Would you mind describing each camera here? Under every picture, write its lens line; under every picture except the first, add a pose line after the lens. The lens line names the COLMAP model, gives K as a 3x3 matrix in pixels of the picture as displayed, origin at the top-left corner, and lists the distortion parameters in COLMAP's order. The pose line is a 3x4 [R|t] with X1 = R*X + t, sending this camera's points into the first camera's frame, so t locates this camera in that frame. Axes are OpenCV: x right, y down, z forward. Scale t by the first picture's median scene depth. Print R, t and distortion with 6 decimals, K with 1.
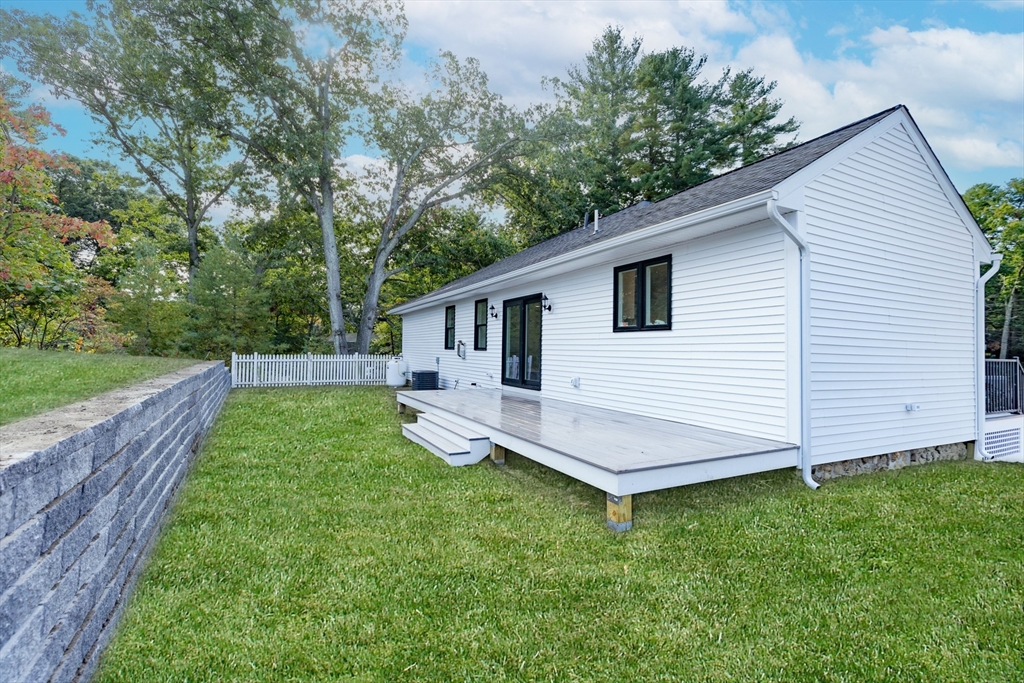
lens RADIAL K [[469.6, 0, 519.8], [0, 469.6, 335.2], [0, 0, 1]] dist [0.000789, -0.000467]
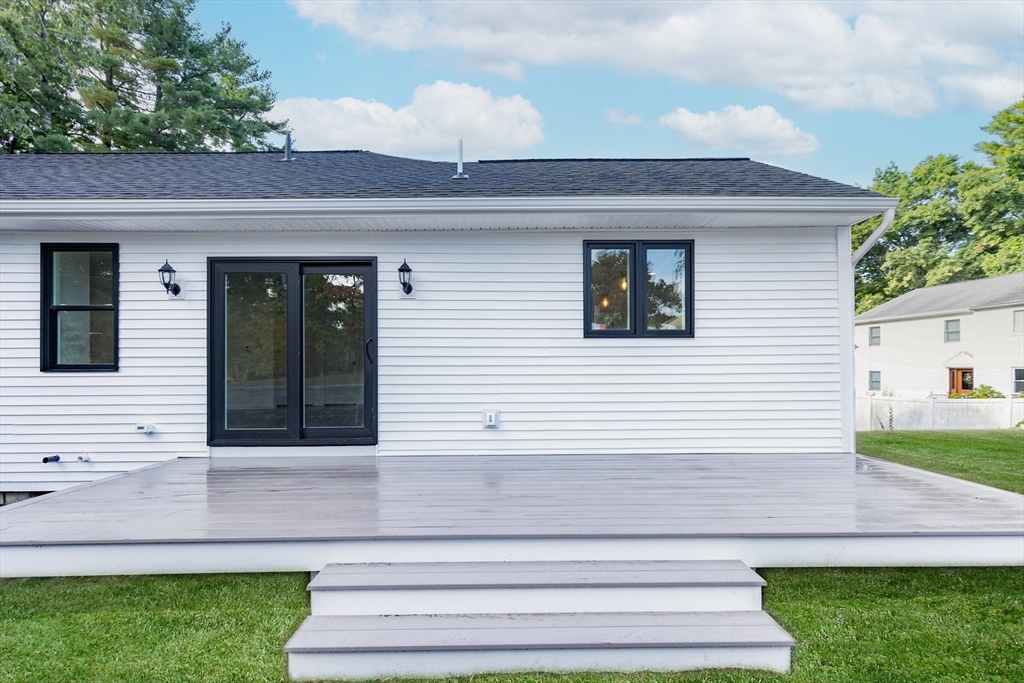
lens RADIAL K [[470.0, 0, 511.7], [0, 470.0, 365.8], [0, 0, 1]] dist [0.002023, 0.000251]
pose [[0.450877, -0.018607, 0.892392, -0.353176], [-0.016382, 0.999442, 0.029117, 0.012553], [-0.892436, -0.027747, 0.450321, 0.630323]]
